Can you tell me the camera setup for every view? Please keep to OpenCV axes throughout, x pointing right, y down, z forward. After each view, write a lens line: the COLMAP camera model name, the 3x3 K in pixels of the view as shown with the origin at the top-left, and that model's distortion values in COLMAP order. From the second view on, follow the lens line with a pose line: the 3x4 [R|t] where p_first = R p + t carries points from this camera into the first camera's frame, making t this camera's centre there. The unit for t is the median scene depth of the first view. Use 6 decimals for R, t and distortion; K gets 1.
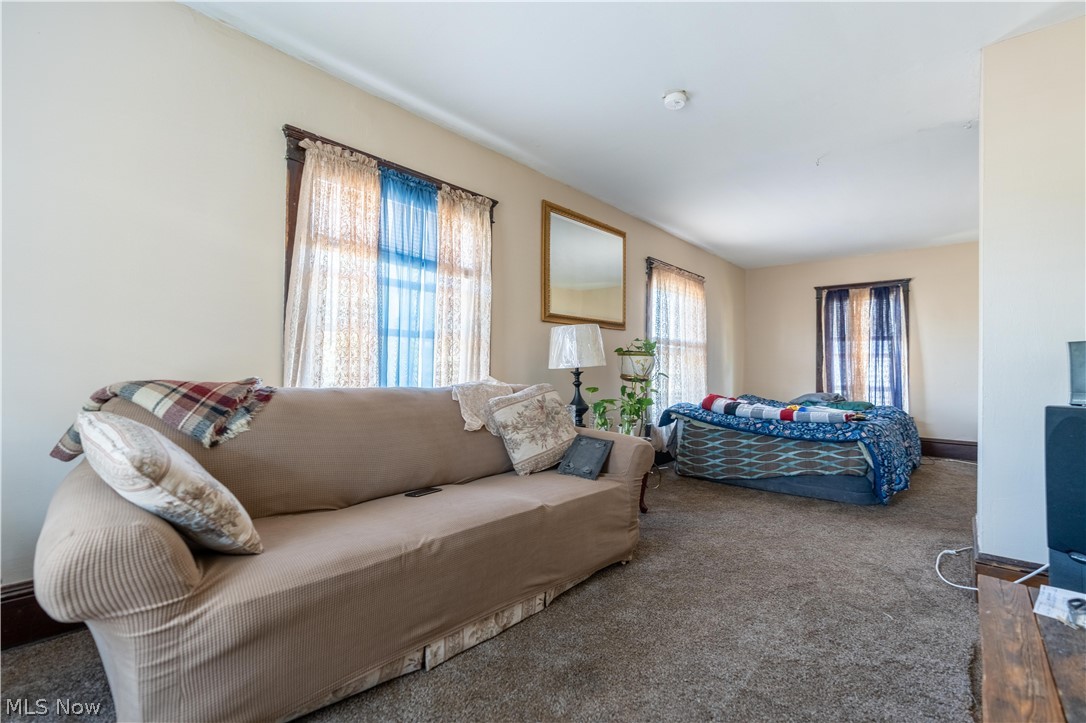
lens RADIAL K [[491.2, 0, 543.0], [0, 491.2, 361.5], [0, 0, 1]] dist [-0.001550, 0.000209]
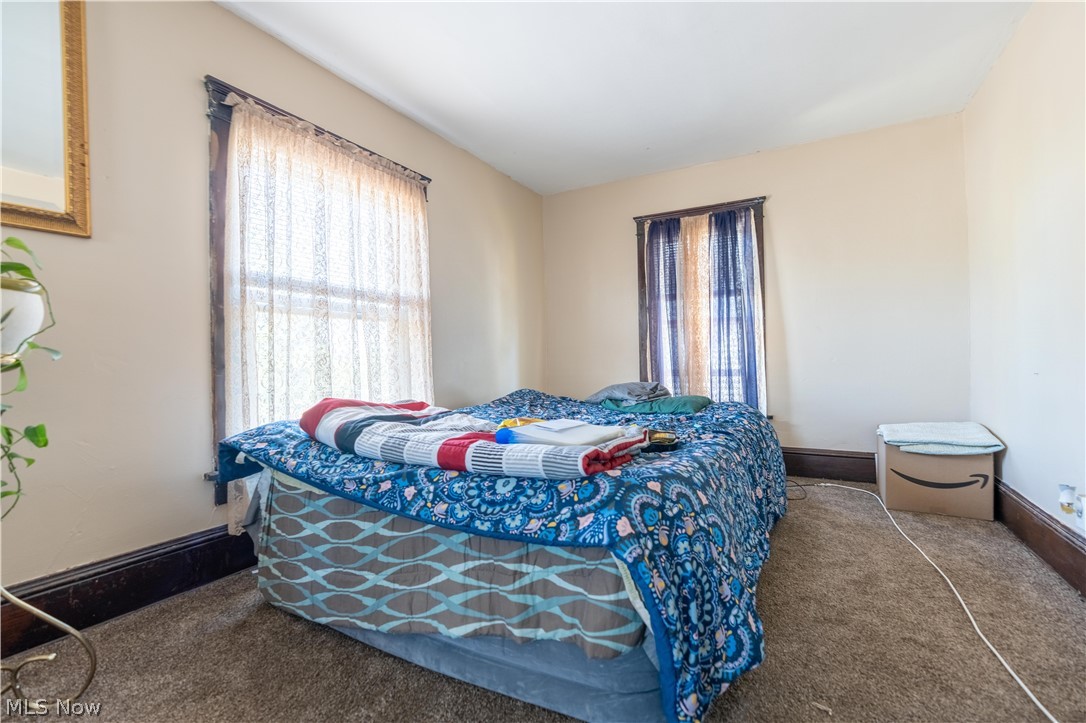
lens RADIAL K [[491.2, 0, 543.0], [0, 491.2, 361.5], [0, 0, 1]] dist [-0.001550, 0.000209]
pose [[0.978028, -0.026201, 0.206819, 0.445117], [0.023513, 0.999604, 0.015442, 0.035287], [-0.207142, -0.010239, 0.978257, 0.586859]]
